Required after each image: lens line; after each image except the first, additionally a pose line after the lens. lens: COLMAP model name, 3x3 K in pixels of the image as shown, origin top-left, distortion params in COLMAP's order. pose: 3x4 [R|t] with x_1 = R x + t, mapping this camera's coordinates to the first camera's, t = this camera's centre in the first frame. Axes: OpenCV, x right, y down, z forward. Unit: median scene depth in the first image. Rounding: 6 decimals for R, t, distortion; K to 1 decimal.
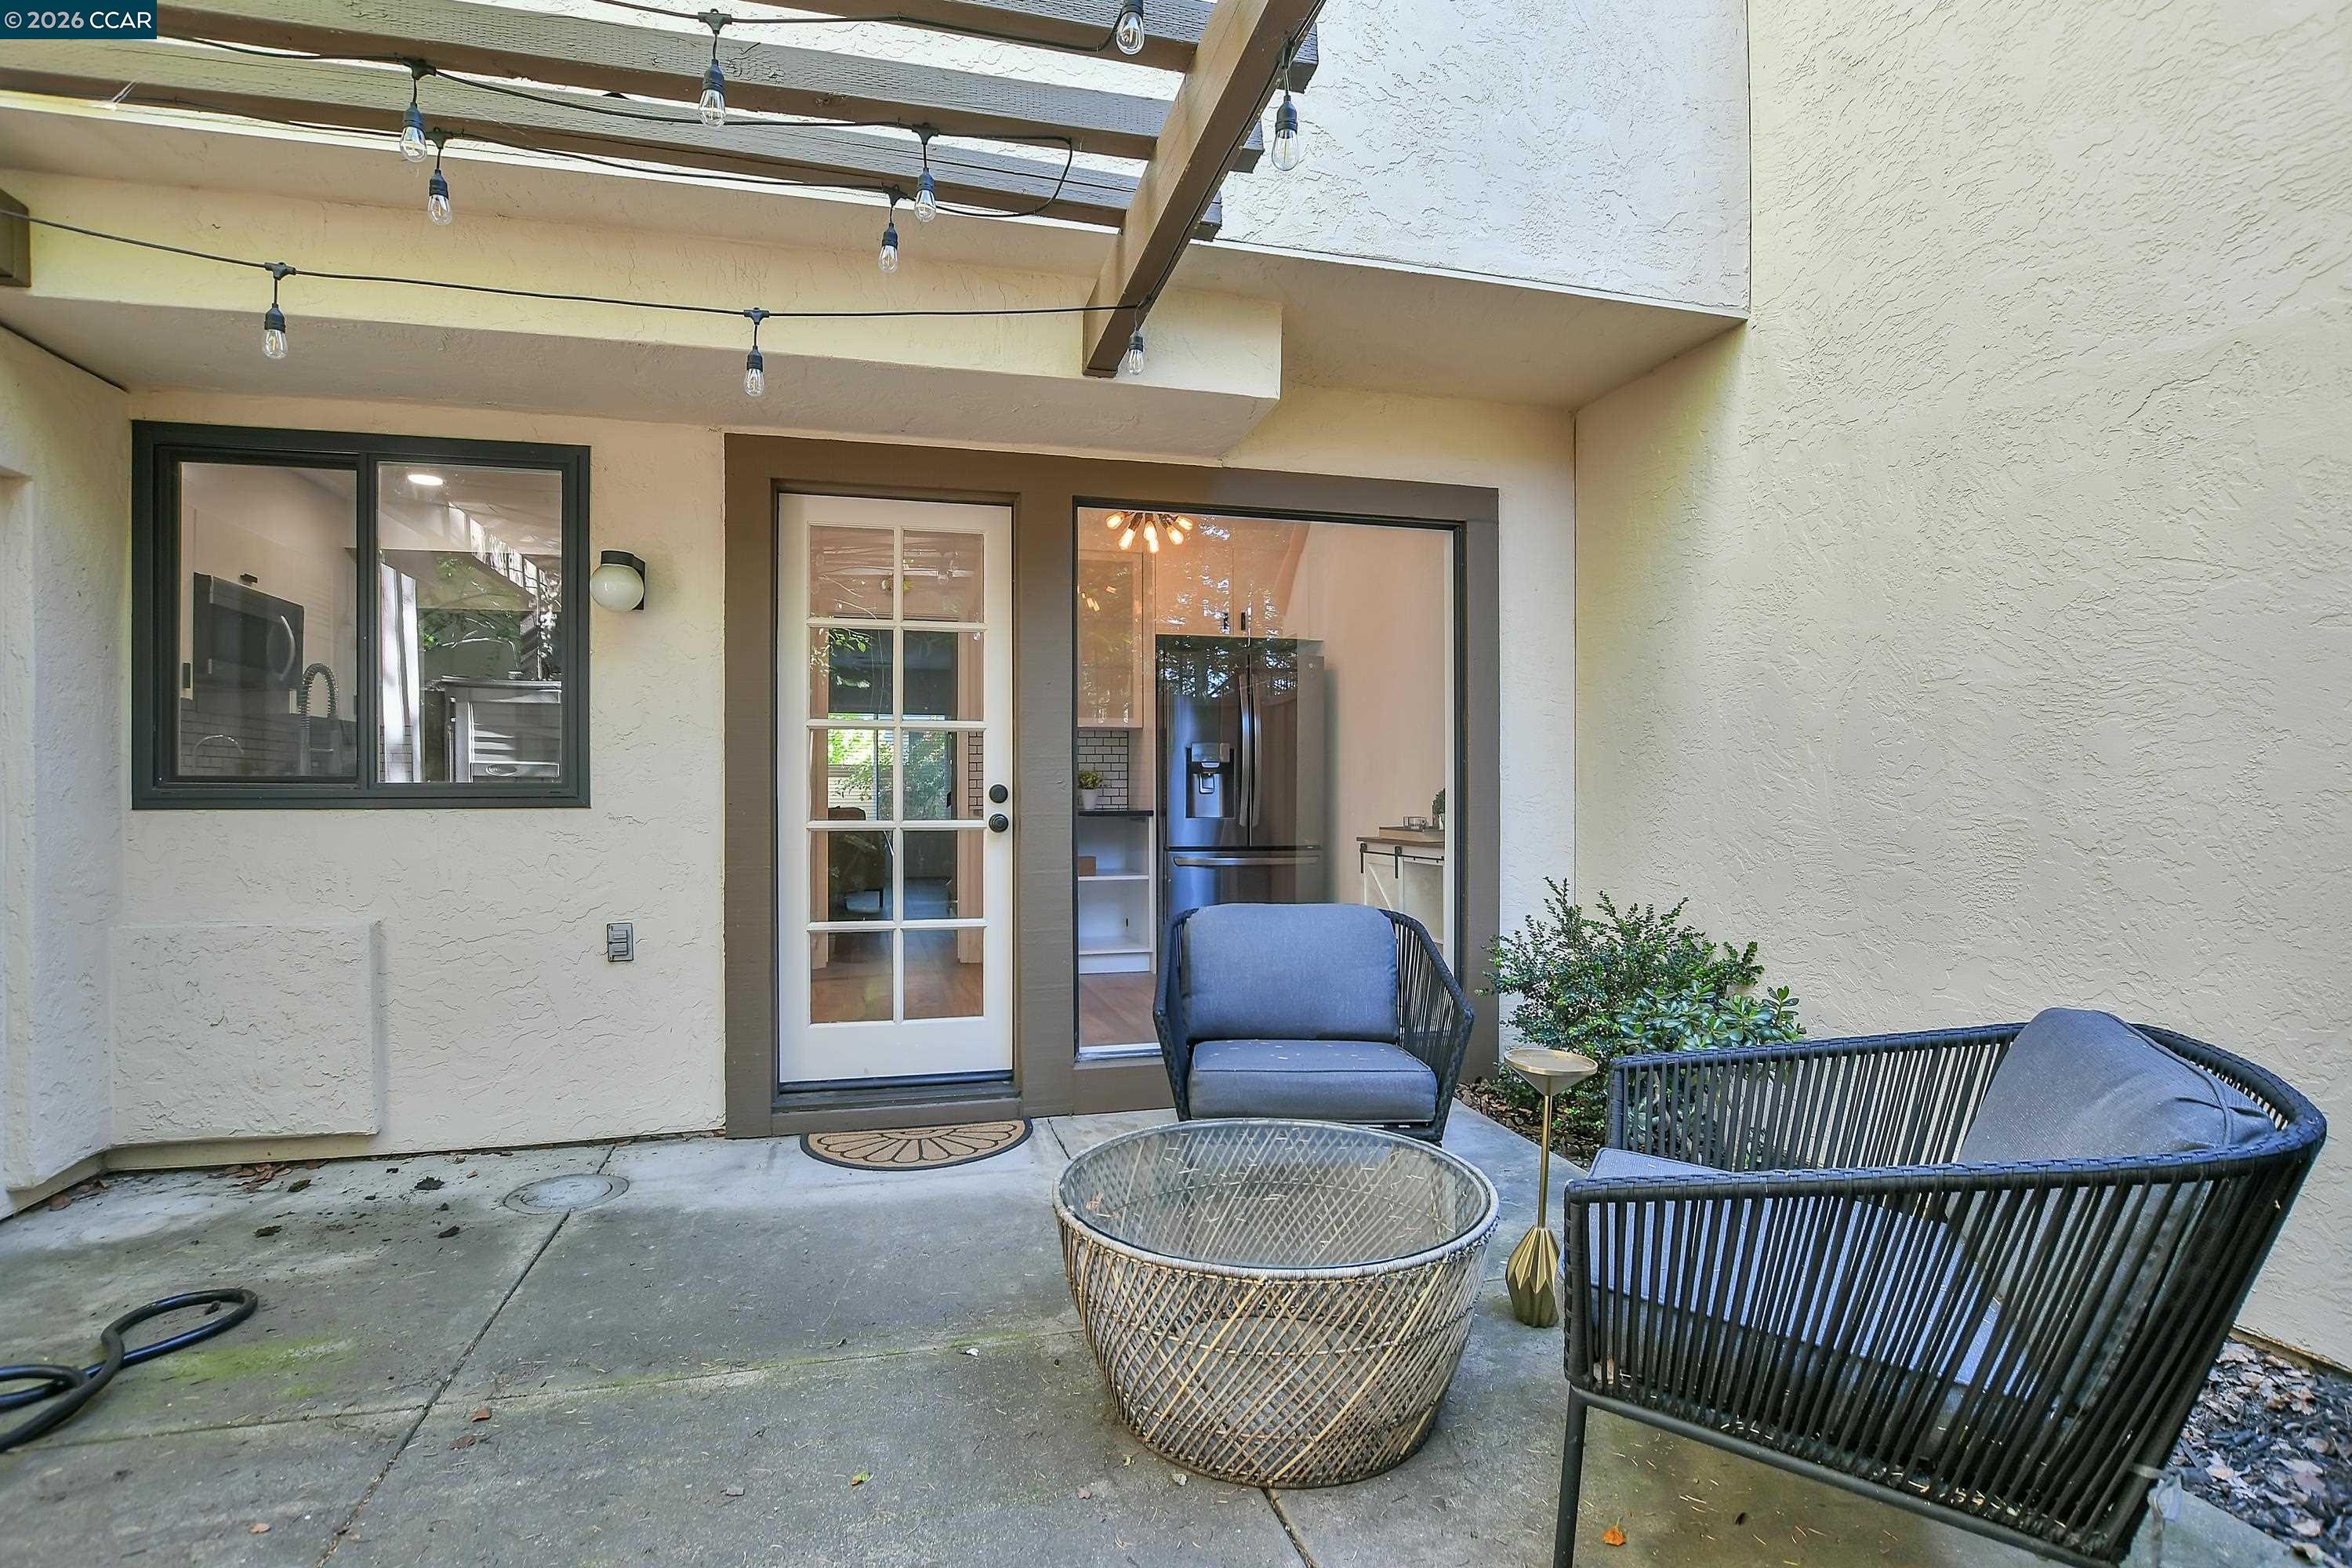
lens RADIAL K [[1111.5, 0, 1144.3], [0, 1111.5, 802.4], [0, 0, 1]] dist [-0.028248, -0.000430]
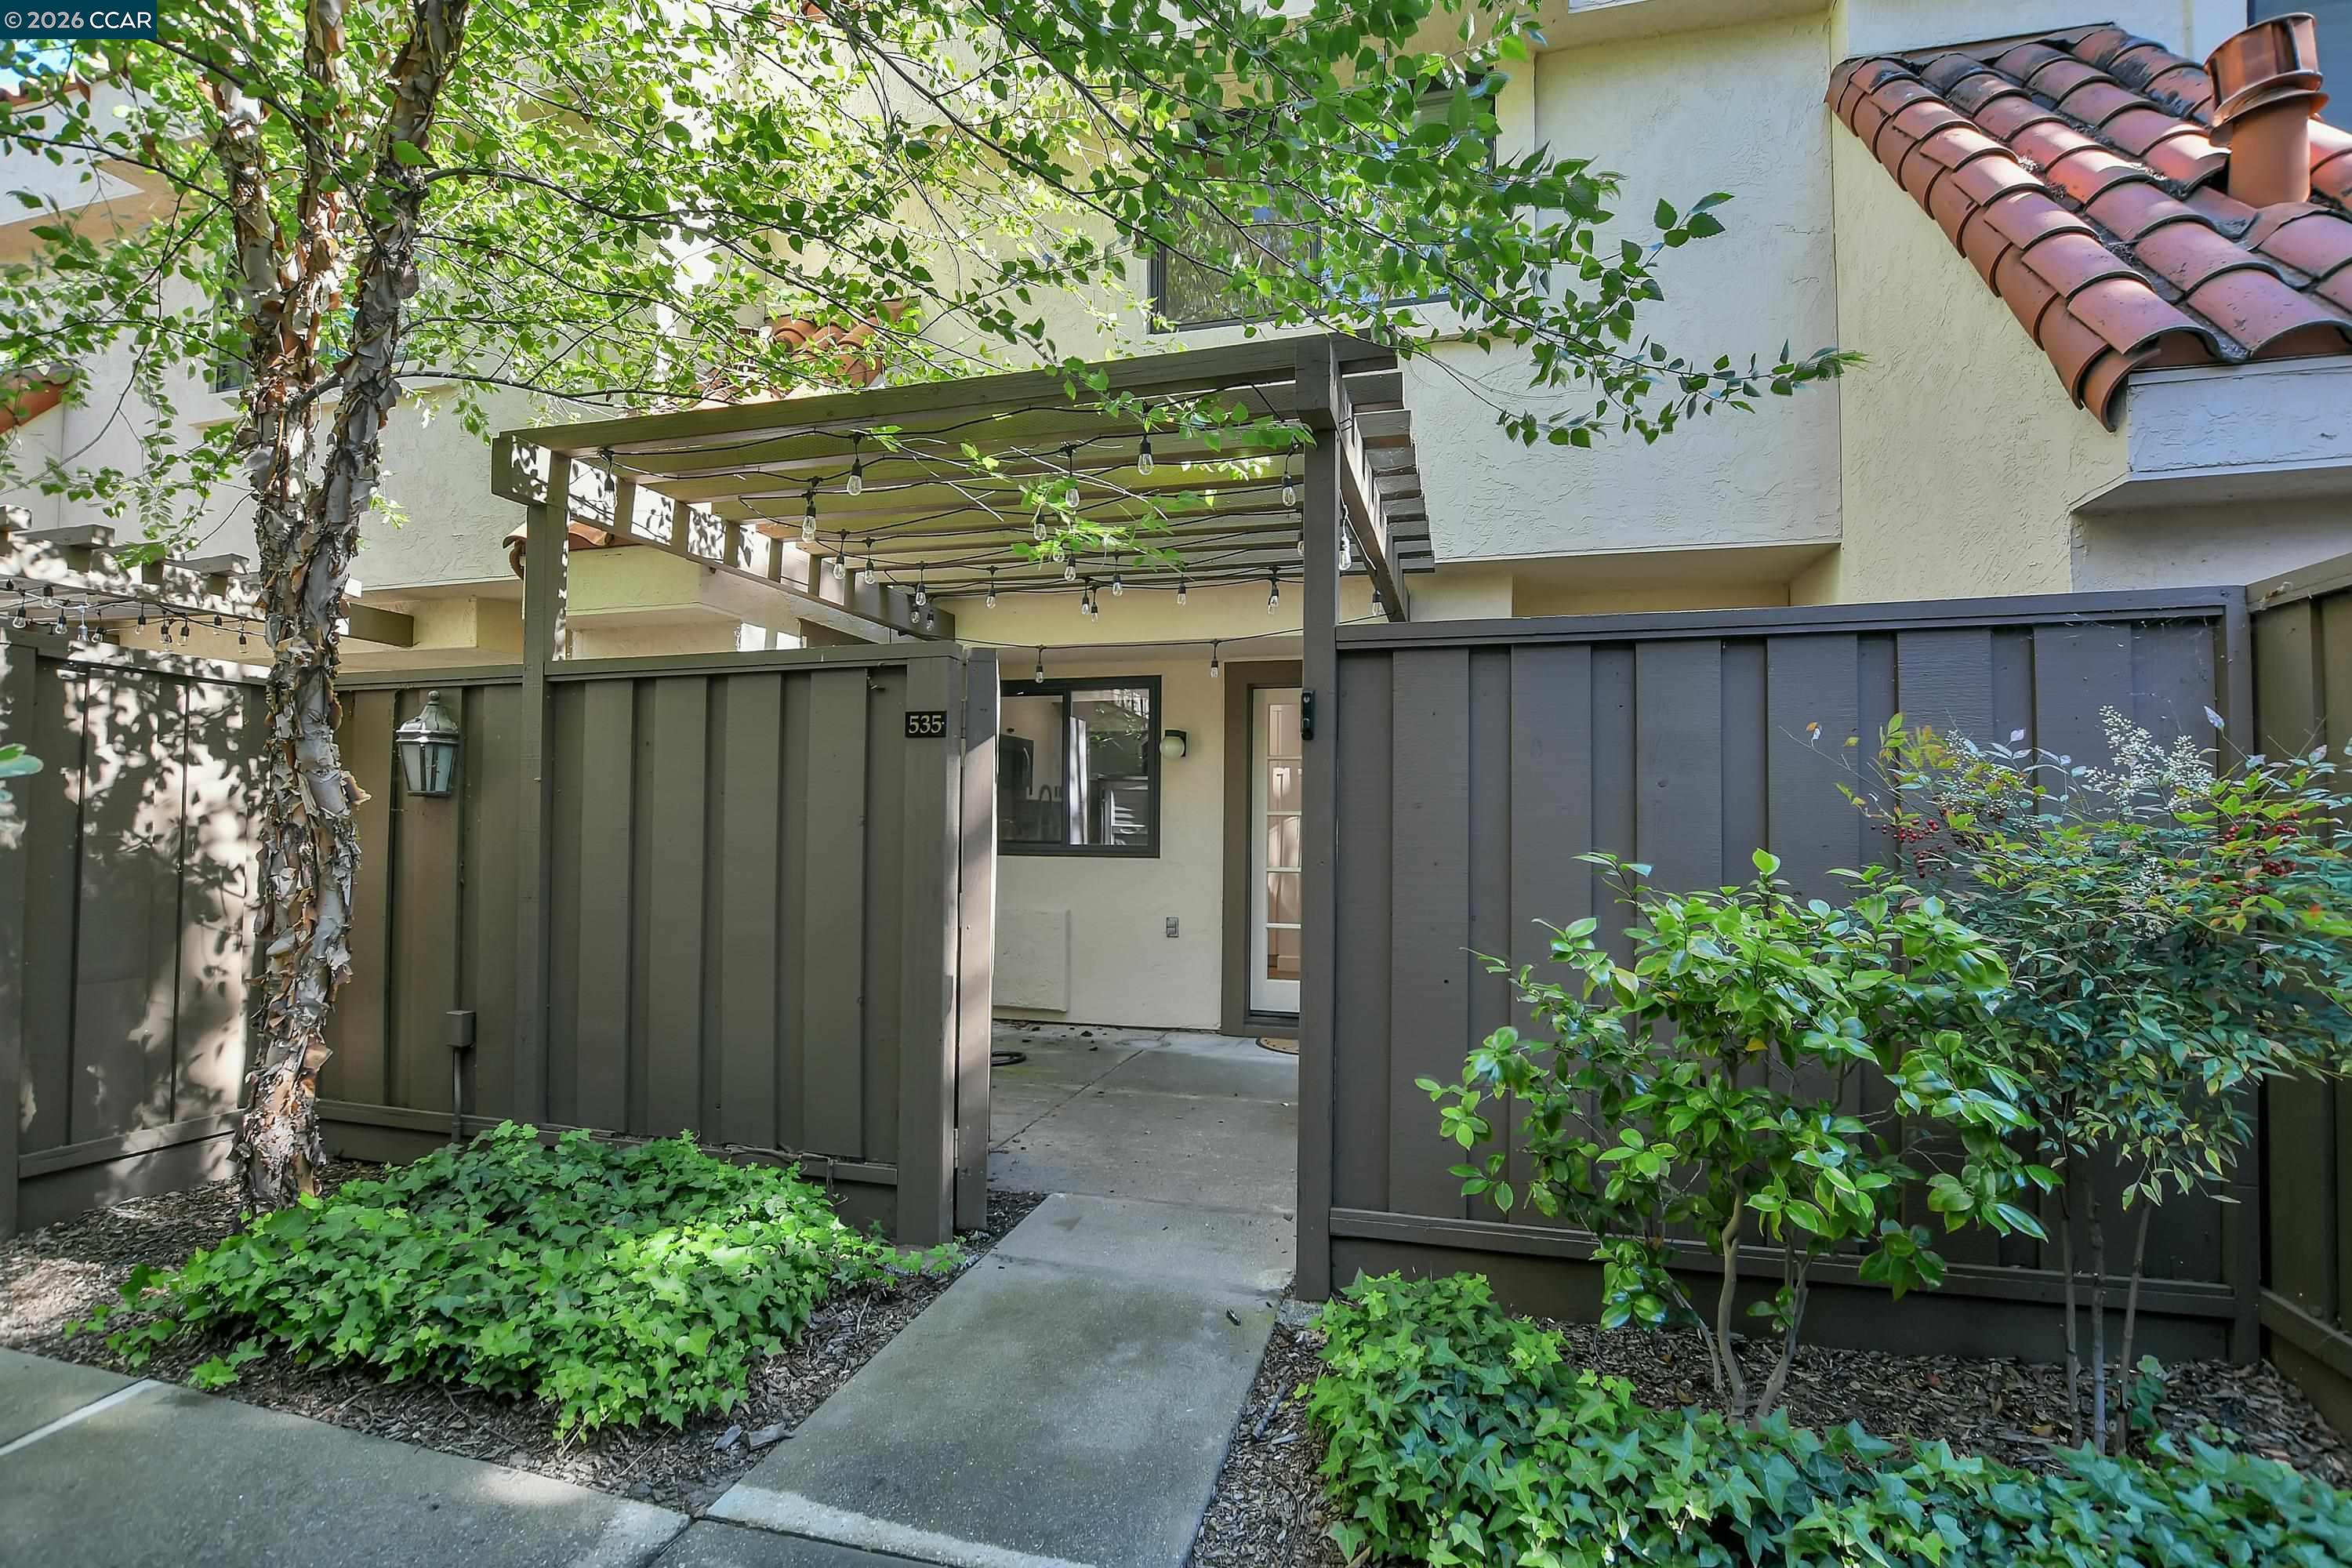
lens RADIAL K [[1122.8, 0, 1165.6], [0, 1122.8, 799.4], [0, 0, 1]] dist [-0.025462, 0.001038]
pose [[0.870366, -0.008275, -0.492336, 0.518578], [-0.010250, 0.999338, -0.034917, -0.031907], [0.492299, 0.035437, 0.869705, -0.779109]]
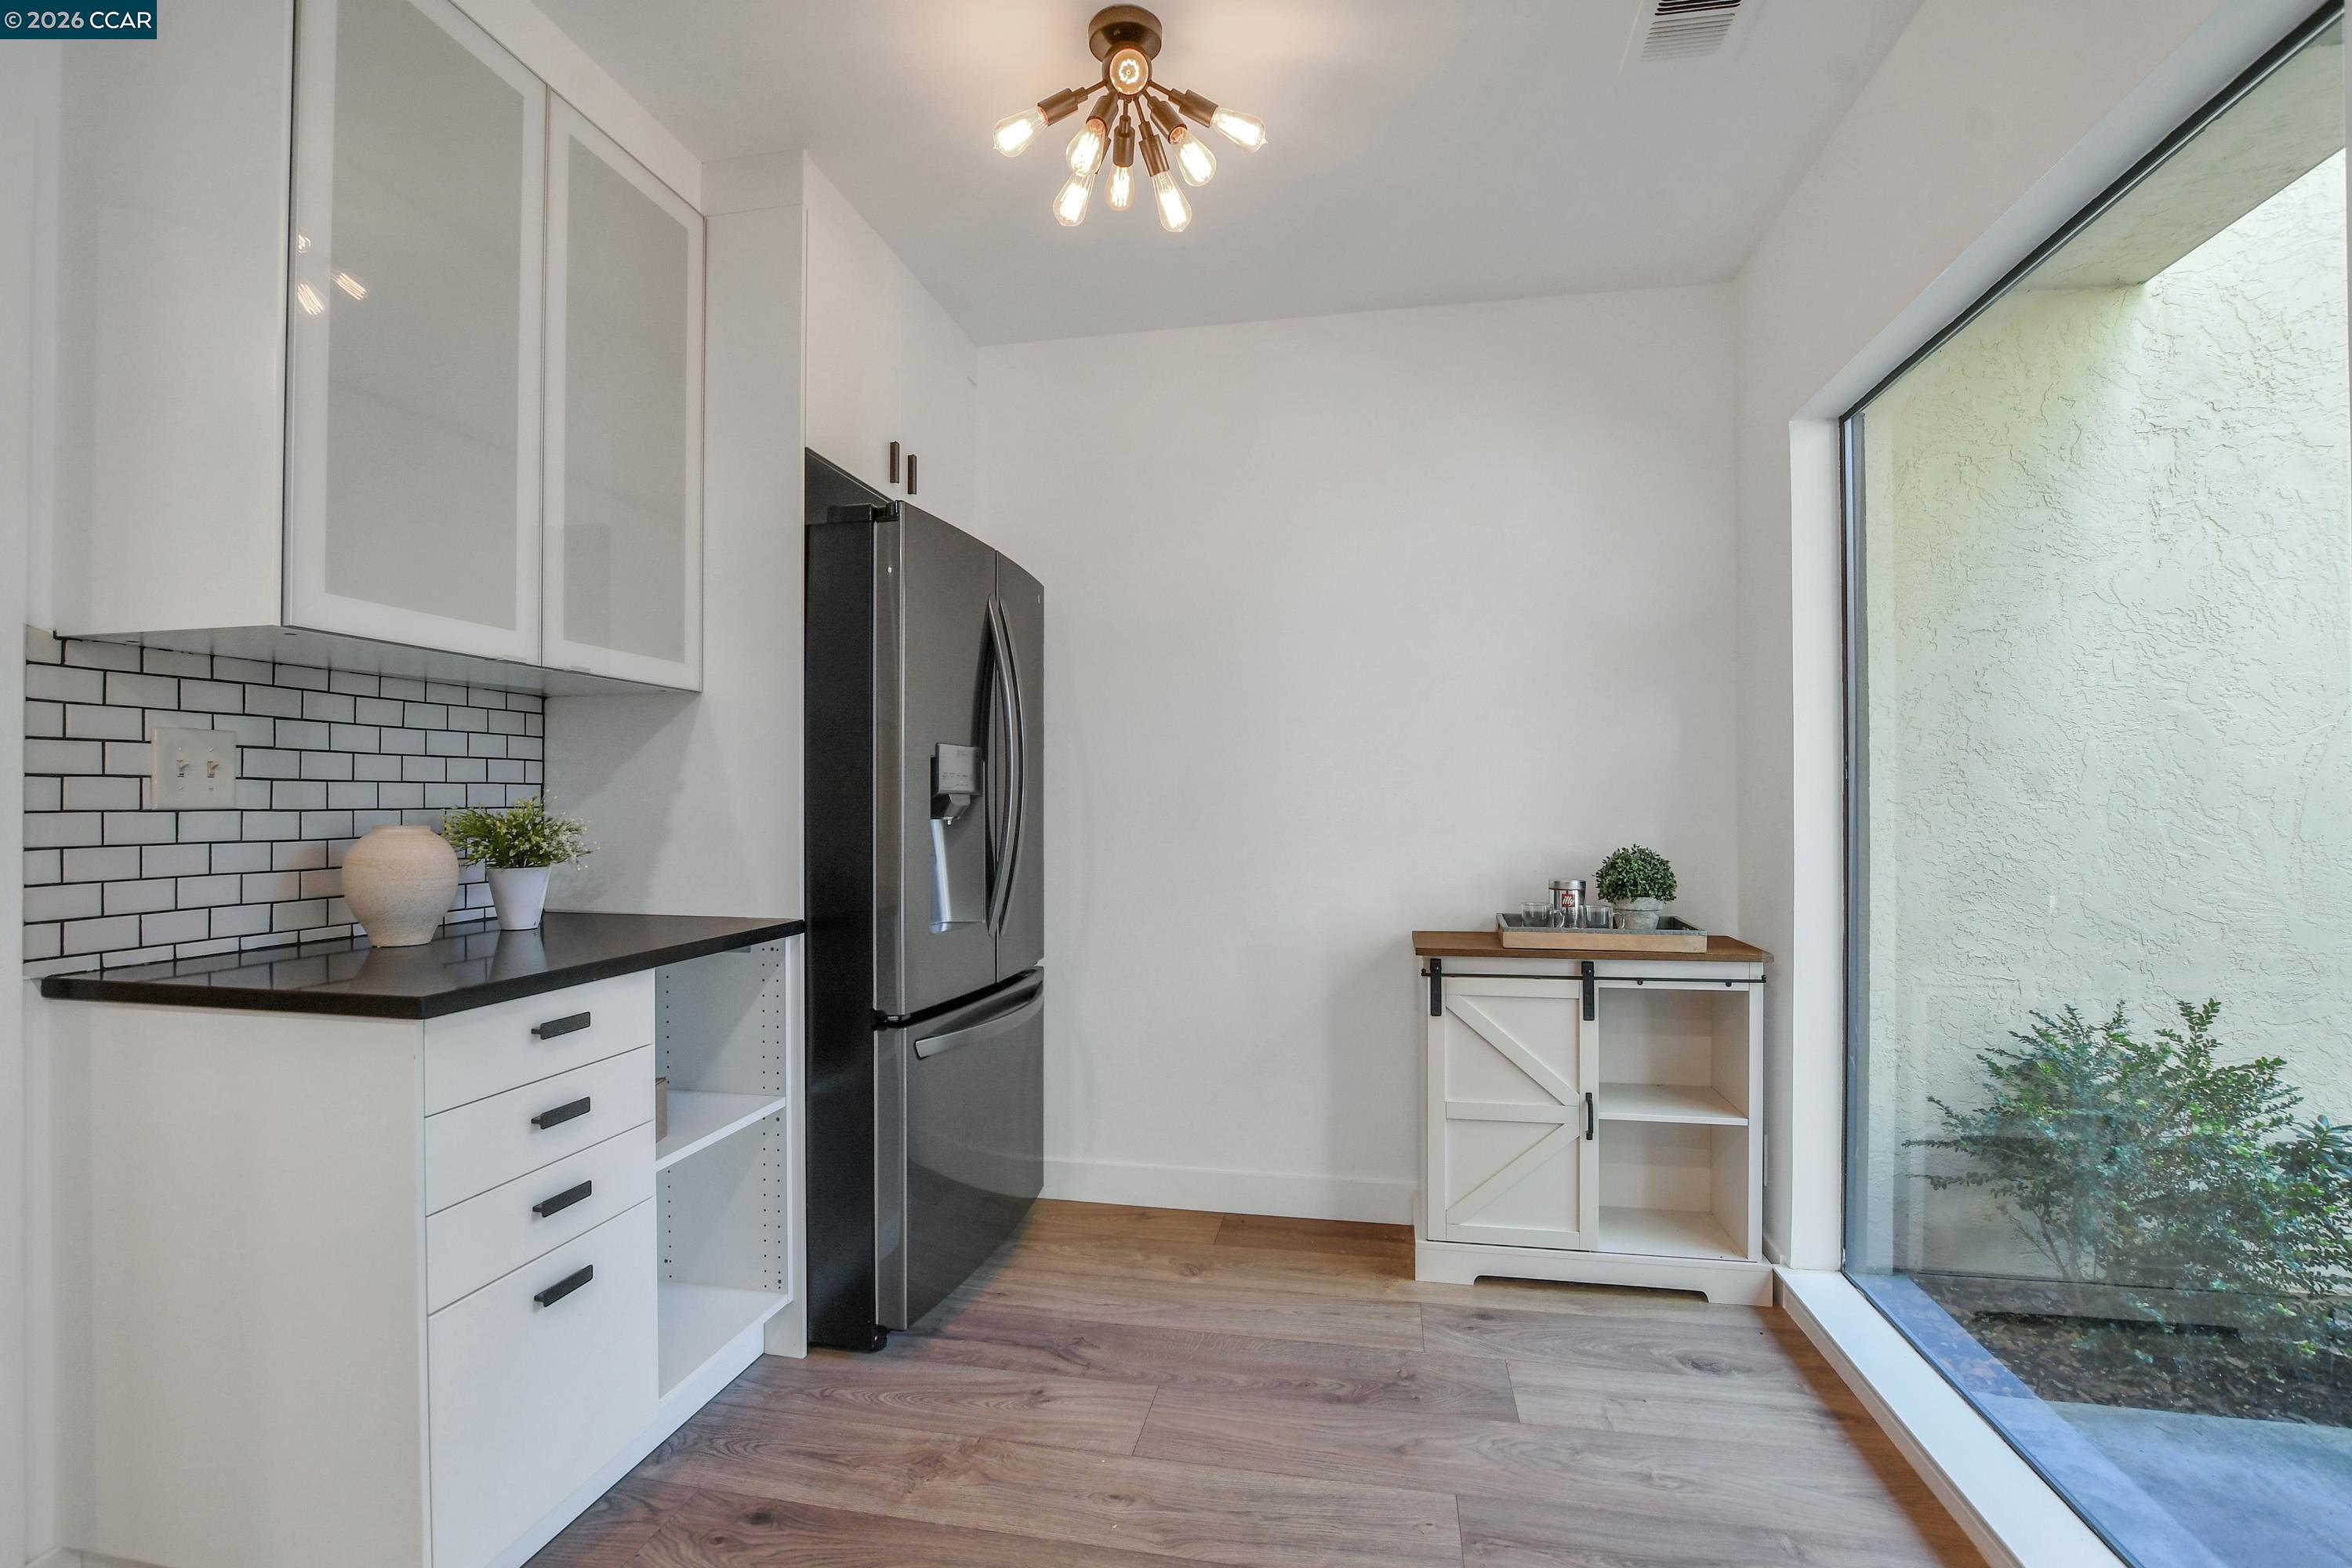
lens RADIAL K [[1122.8, 0, 1165.6], [0, 1122.8, 799.4], [0, 0, 1]] dist [-0.025462, 0.001038]
pose [[0.423186, 0.002542, 0.906039, -0.513102], [0.006271, 0.999964, -0.005734, -0.055106], [-0.906021, 0.008108, 0.423155, 1.357007]]
